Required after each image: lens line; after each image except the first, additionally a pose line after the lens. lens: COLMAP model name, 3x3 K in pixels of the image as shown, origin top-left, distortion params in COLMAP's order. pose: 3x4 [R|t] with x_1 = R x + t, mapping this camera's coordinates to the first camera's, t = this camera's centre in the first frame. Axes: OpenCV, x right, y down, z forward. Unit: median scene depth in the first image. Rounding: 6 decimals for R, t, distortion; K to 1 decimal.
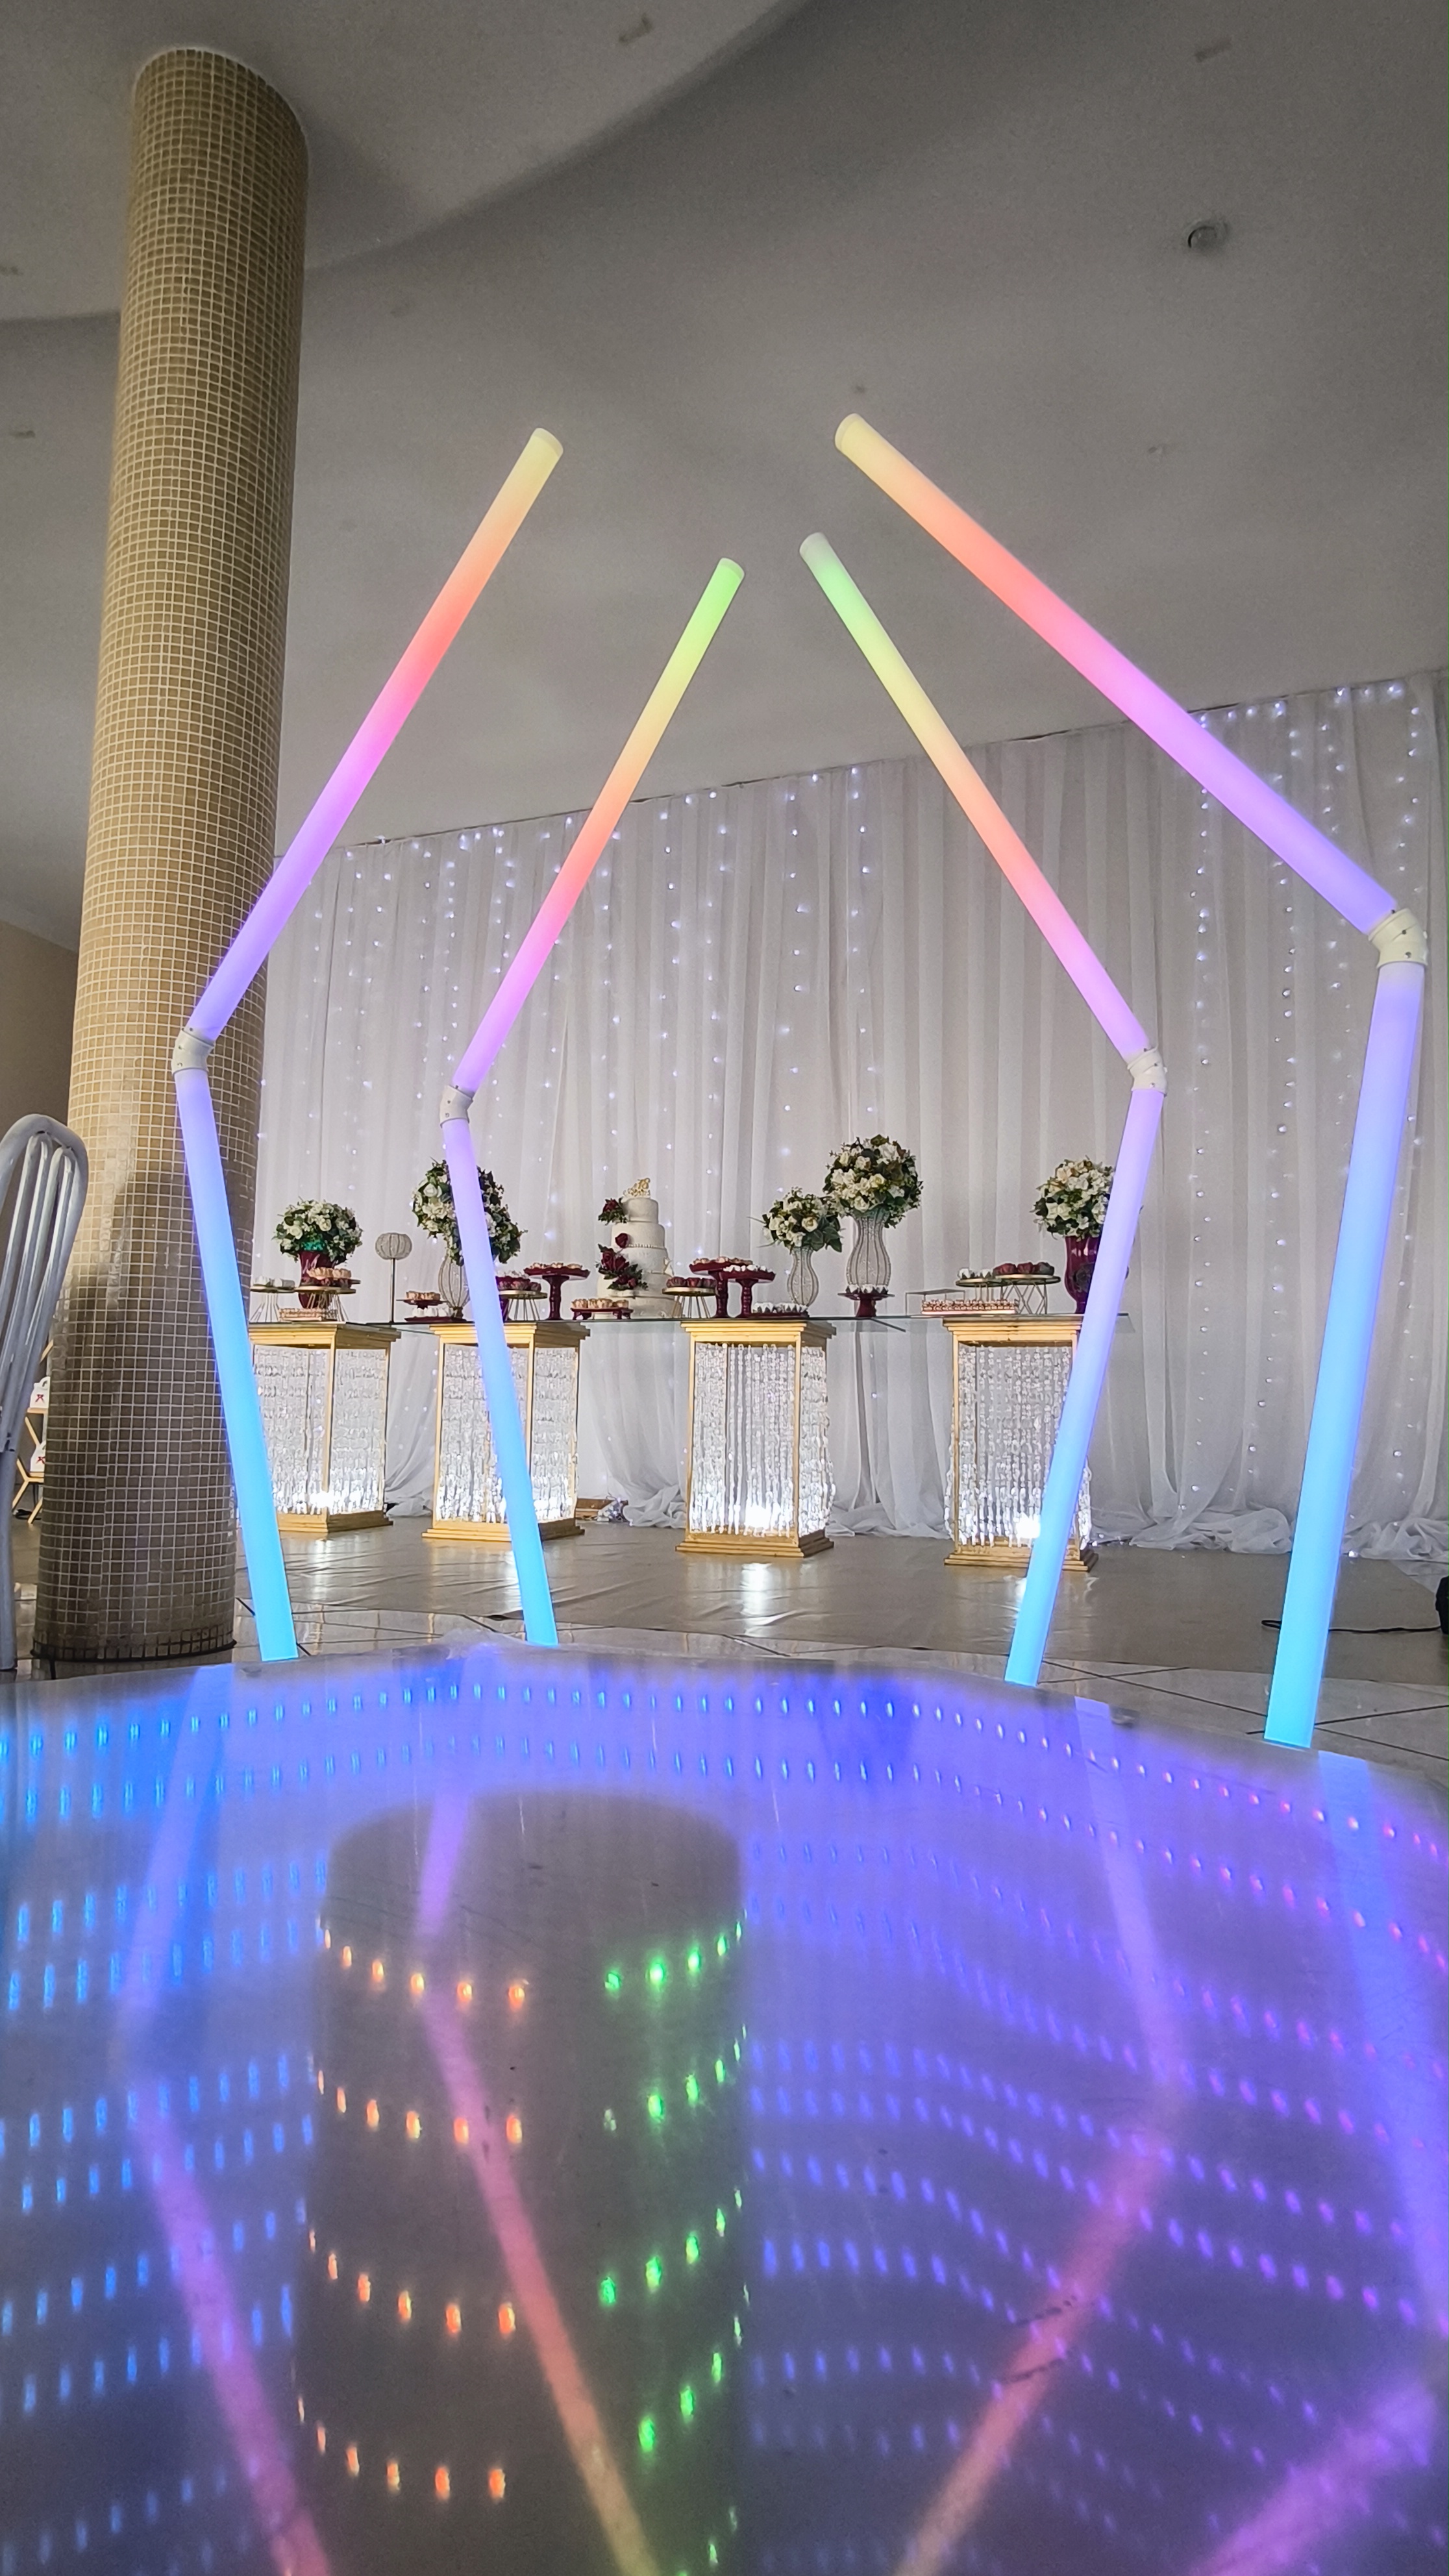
lens RADIAL K [[1321.0, 0, 728.1], [0, 1321.0, 1284.8], [0, 0, 1]] dist [-0.013746, 0.002467]
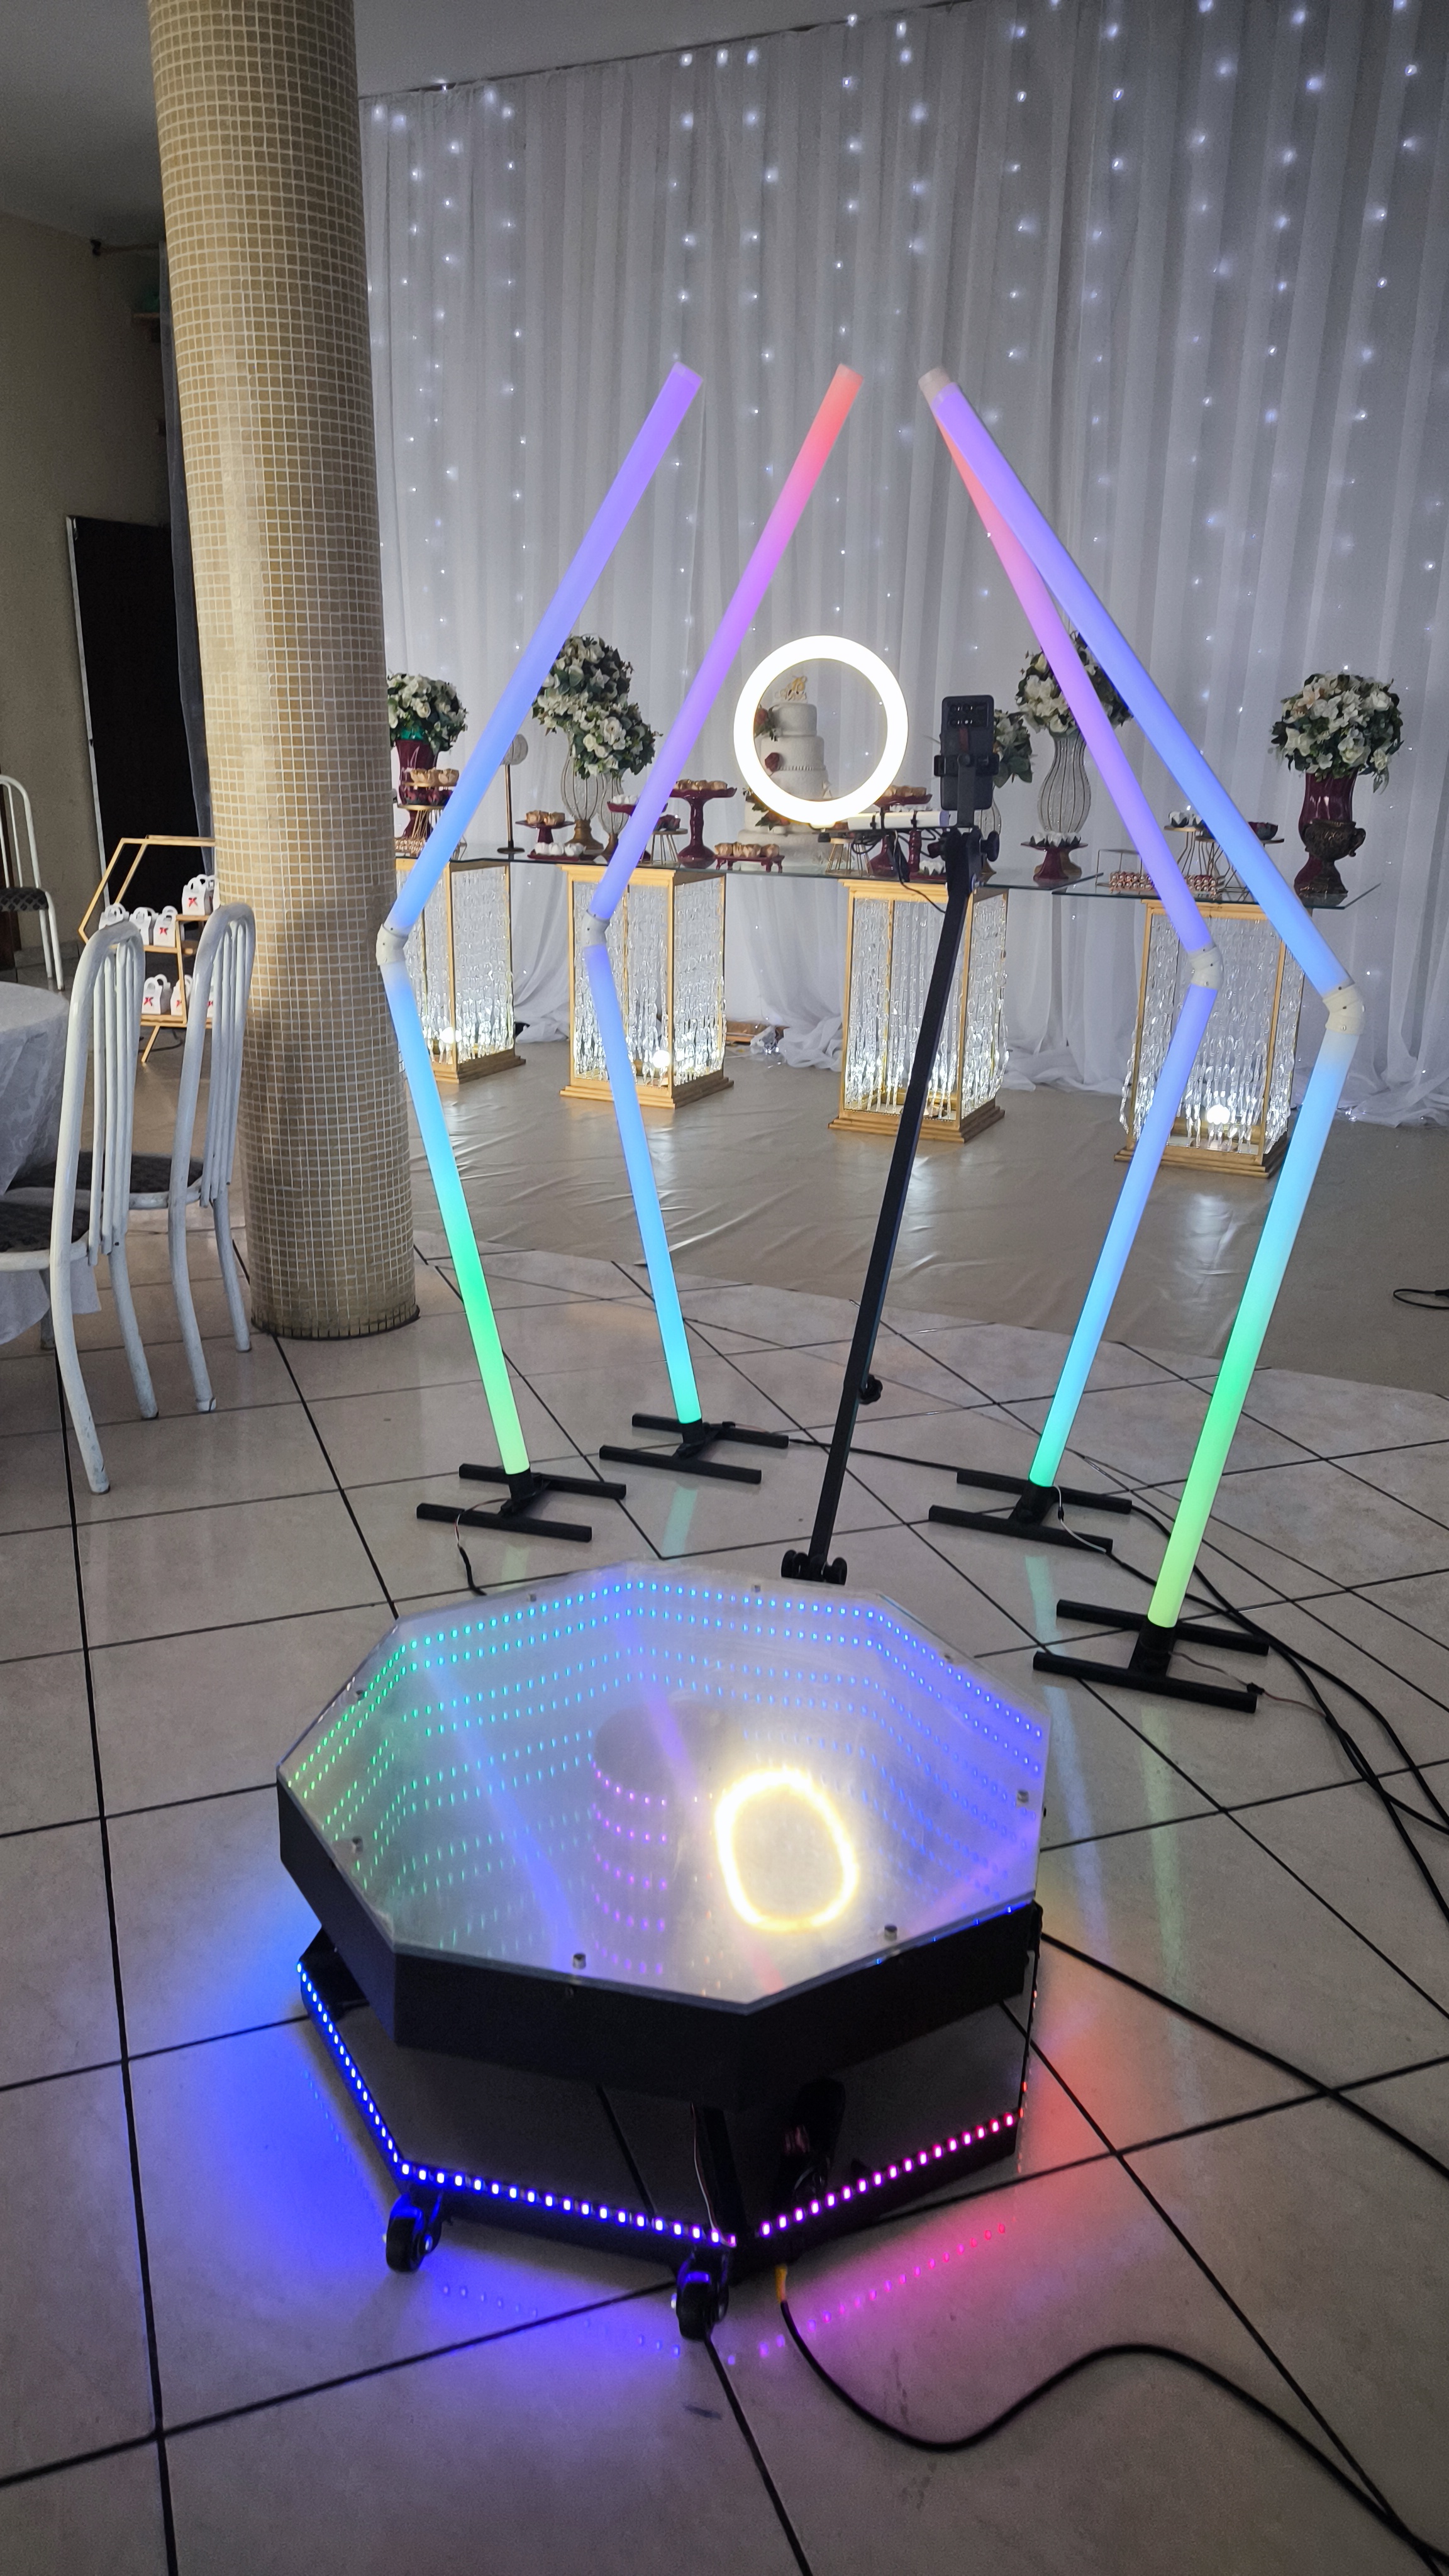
lens RADIAL K [[1805.6, 0, 724.7], [0, 1805.6, 1287.4], [0, 0, 1]] dist [0.057963, -0.031953]
pose [[0.992602, 0.035006, -0.116256, 0.039537], [0.014690, 0.915872, 0.401202, -0.207677], [0.120520, -0.399942, 0.908582, -0.214853]]
